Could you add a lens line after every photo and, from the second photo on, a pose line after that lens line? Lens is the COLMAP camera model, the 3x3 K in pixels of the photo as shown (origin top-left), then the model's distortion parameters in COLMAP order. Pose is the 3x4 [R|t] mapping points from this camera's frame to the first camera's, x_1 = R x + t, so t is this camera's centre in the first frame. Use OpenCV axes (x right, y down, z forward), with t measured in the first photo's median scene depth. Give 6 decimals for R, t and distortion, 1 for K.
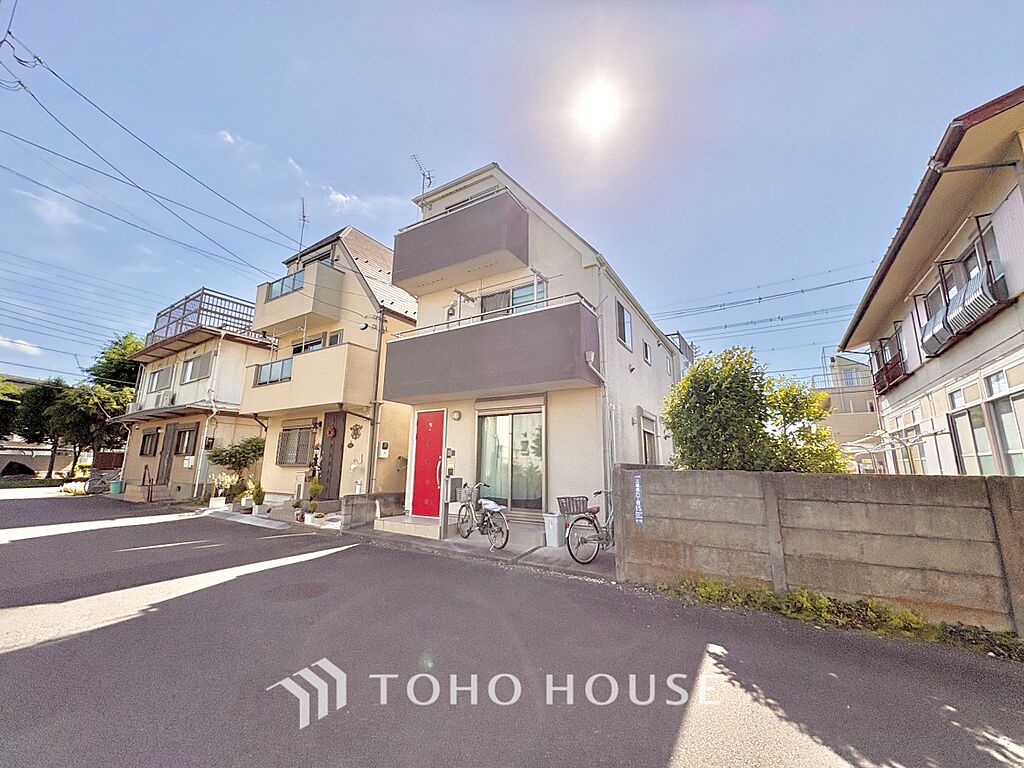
lens RADIAL K [[408.0, 0, 513.0], [0, 408.0, 382.8], [0, 0, 1]] dist [-0.000771, 0.000445]
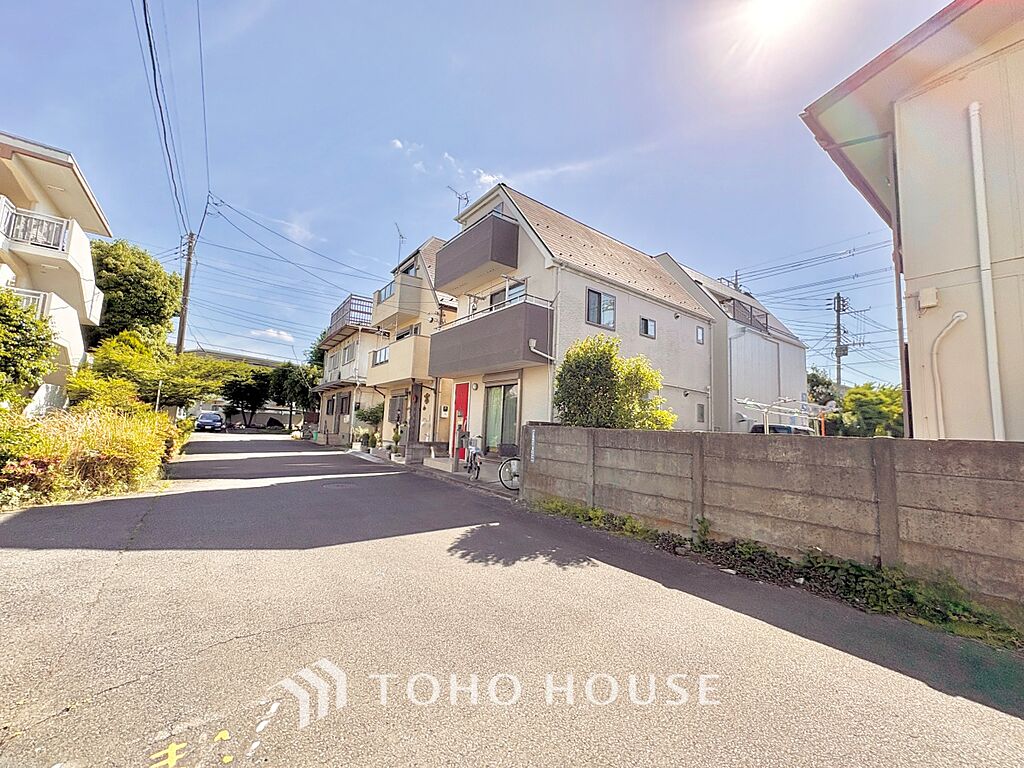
lens RADIAL K [[407.7, 0, 512.7], [0, 407.7, 383.6], [0, 0, 1]] dist [-0.000060, 0.000111]
pose [[0.931425, -0.012222, -0.363727, 0.407313], [0.042687, 0.996206, 0.075837, -0.023518], [0.361420, -0.086163, 0.928413, -0.178728]]
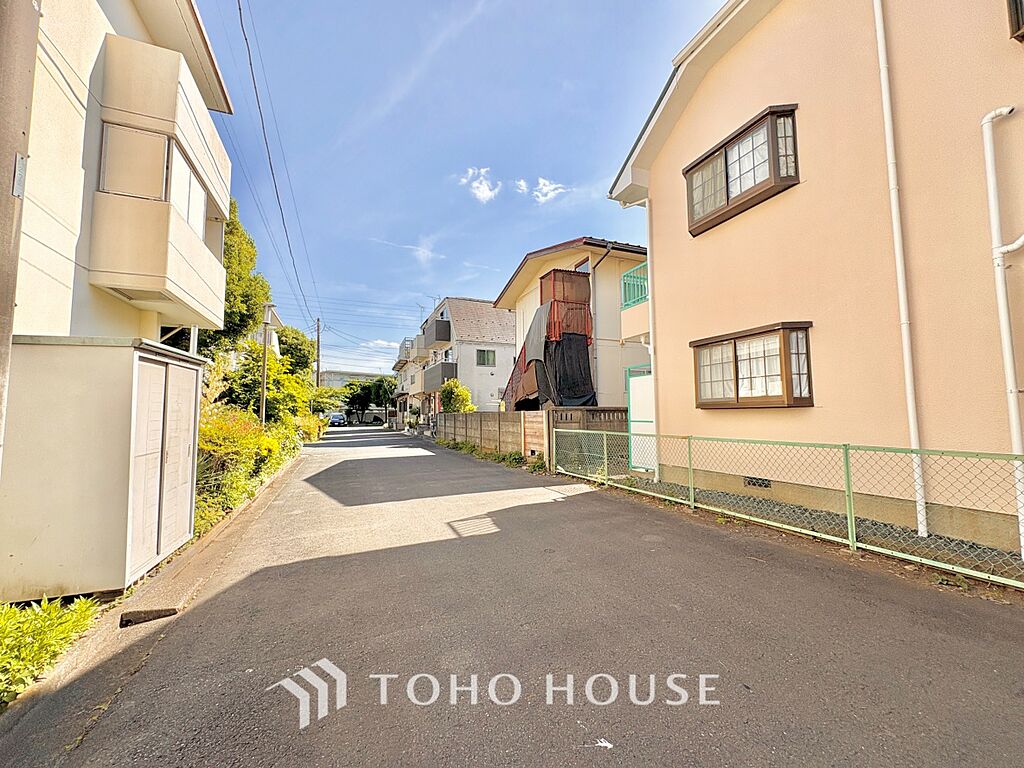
lens RADIAL K [[402.6, 0, 512.0], [0, 402.6, 384.0], [0, 0, 1]] dist [-0.000544, -0.000003]
pose [[0.819777, -0.062650, -0.569246, 1.613628], [0.133738, 0.987457, 0.083919, -0.148770], [0.556849, -0.144925, 0.817873, -0.872143]]
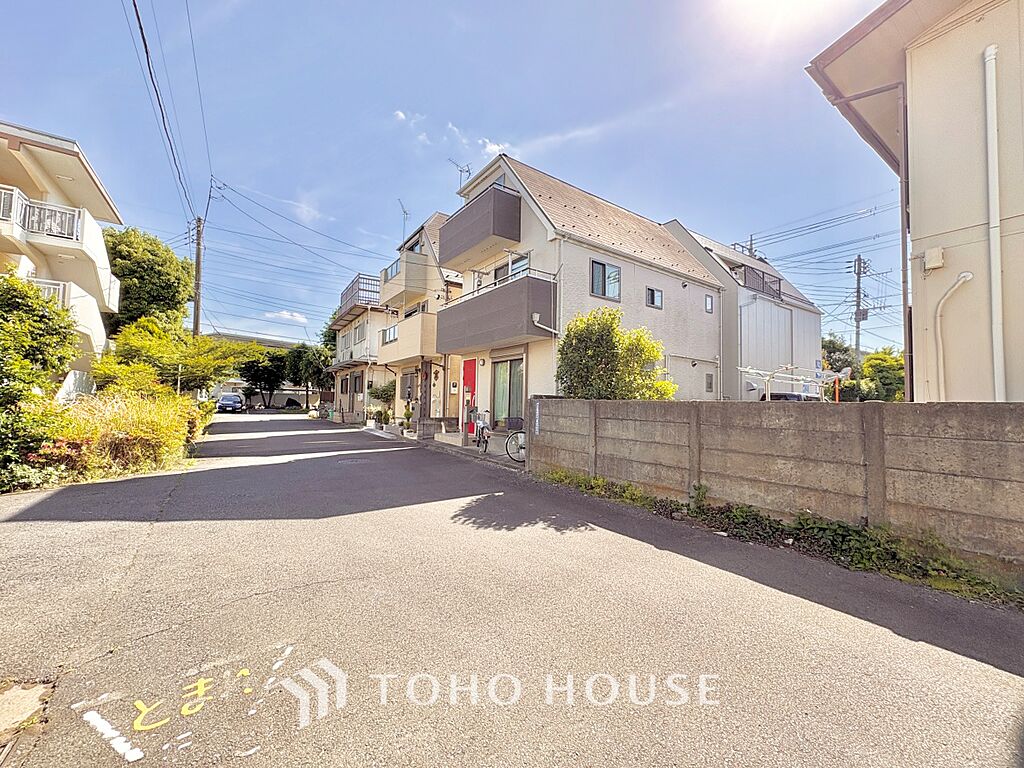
lens RADIAL K [[407.7, 0, 512.7], [0, 407.7, 383.6], [0, 0, 1]] dist [-0.000060, 0.000111]
pose [[0.918993, -0.012785, -0.394067, 0.428314], [0.071672, 0.988239, 0.135082, -0.023158], [0.387706, -0.152383, 0.909101, -0.183642]]
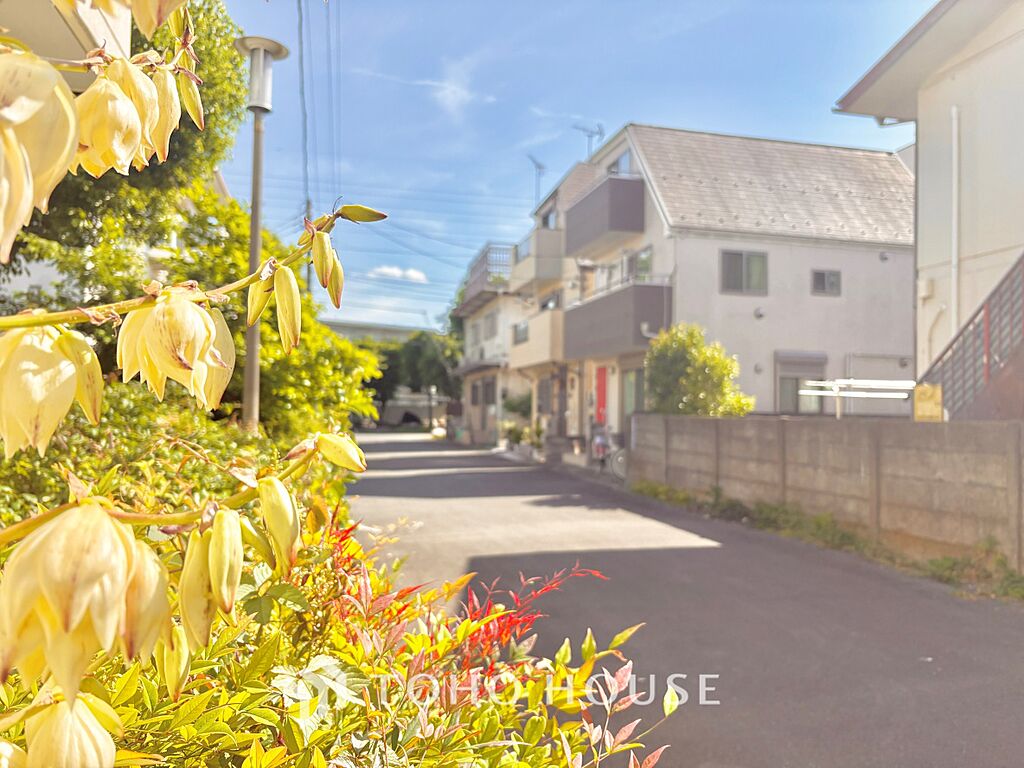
lens RADIAL K [[778.2, 0, 510.7], [0, 778.2, 400.0], [0, 0, 1]] dist [0.002793, -0.000162]
pose [[0.718236, -0.012033, -0.695696, 1.034116], [0.135408, 0.983152, 0.122790, -0.127714], [0.682497, -0.182395, 0.707764, -0.673774]]
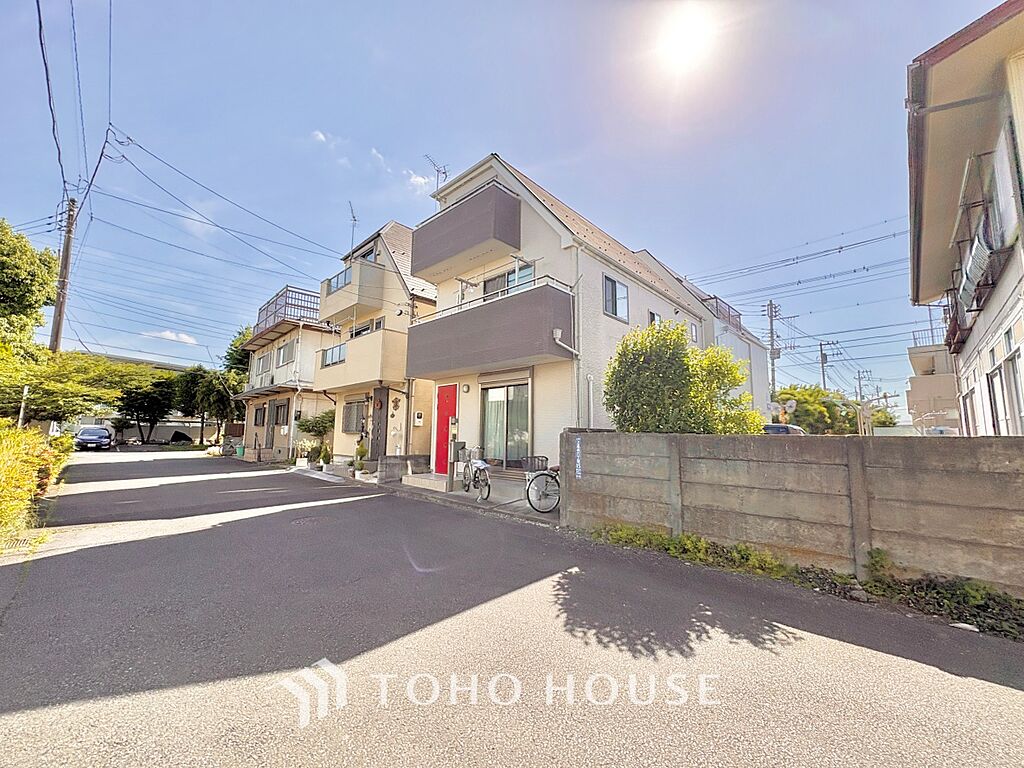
lens RADIAL K [[407.7, 0, 512.7], [0, 407.7, 383.6], [0, 0, 1]] dist [-0.000060, 0.000111]
pose [[0.978609, -0.025734, -0.204113, 0.195241], [0.040596, 0.996793, 0.068964, -0.006483], [0.201684, -0.075775, 0.976515, -0.078804]]
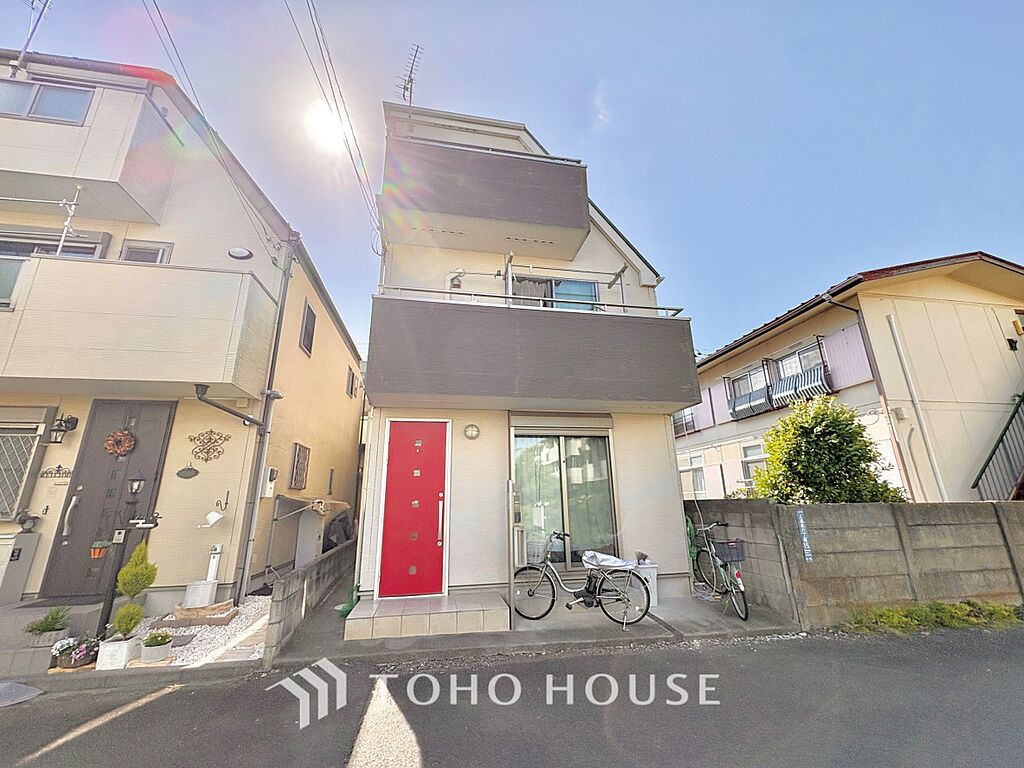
lens RADIAL K [[407.7, 0, 512.7], [0, 407.7, 383.6], [0, 0, 1]] dist [-0.000060, 0.000111]
pose [[0.737845, 0.167928, 0.653746, -0.473431], [-0.111912, 0.985587, -0.126860, 0.069528], [-0.665628, 0.020441, 0.746004, 0.391060]]
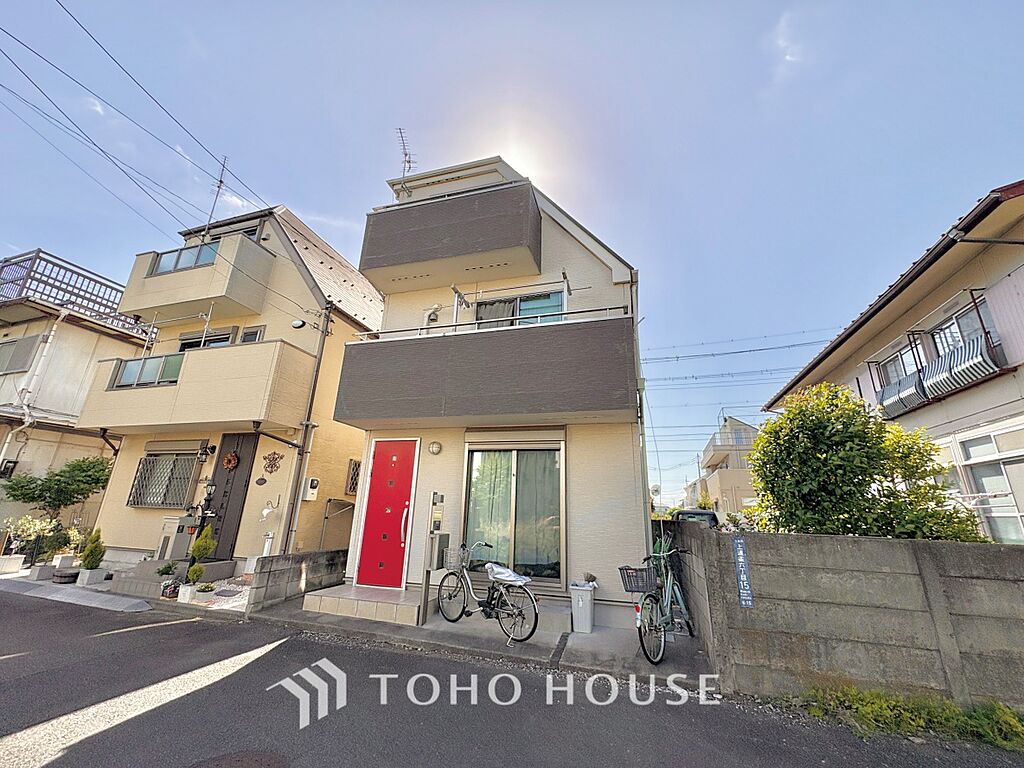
lens RADIAL K [[407.7, 0, 512.7], [0, 407.7, 383.6], [0, 0, 1]] dist [-0.000060, 0.000111]
pose [[0.964678, 0.099438, 0.243943, -0.171063], [-0.074770, 0.991292, -0.108399, 0.028276], [-0.252598, 0.086331, 0.963712, 0.187689]]
